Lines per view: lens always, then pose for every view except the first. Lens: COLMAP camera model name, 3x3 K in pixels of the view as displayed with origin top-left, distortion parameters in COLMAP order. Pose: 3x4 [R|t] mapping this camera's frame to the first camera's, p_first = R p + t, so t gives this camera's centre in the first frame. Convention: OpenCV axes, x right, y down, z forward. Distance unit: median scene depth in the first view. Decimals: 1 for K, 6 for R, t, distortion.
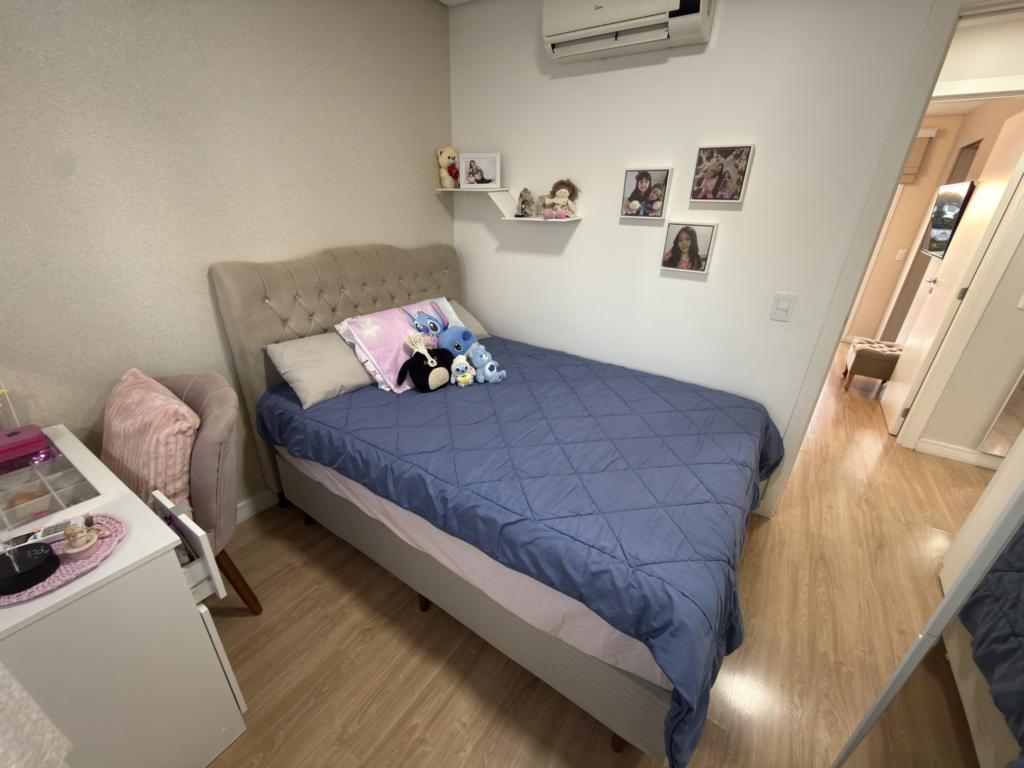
lens RADIAL K [[407.3, 0, 517.2], [0, 407.3, 390.5], [0, 0, 1]] dist [-0.000193, -0.000178]
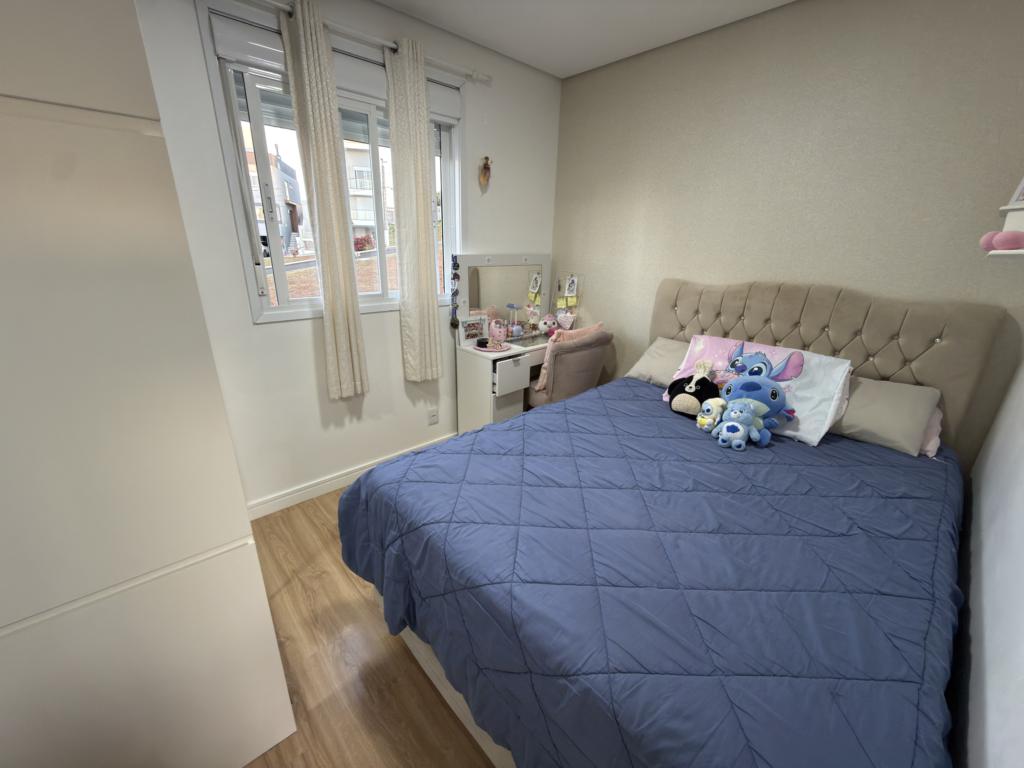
lens RADIAL K [[407.3, 0, 514.3], [0, 407.3, 382.3], [0, 0, 1]] dist [-0.000193, -0.000178]
pose [[-0.233223, 0.274169, -0.932973, 0.799713], [-0.427580, 0.832792, 0.351615, -0.241153], [0.873374, 0.480925, -0.076997, 0.677850]]
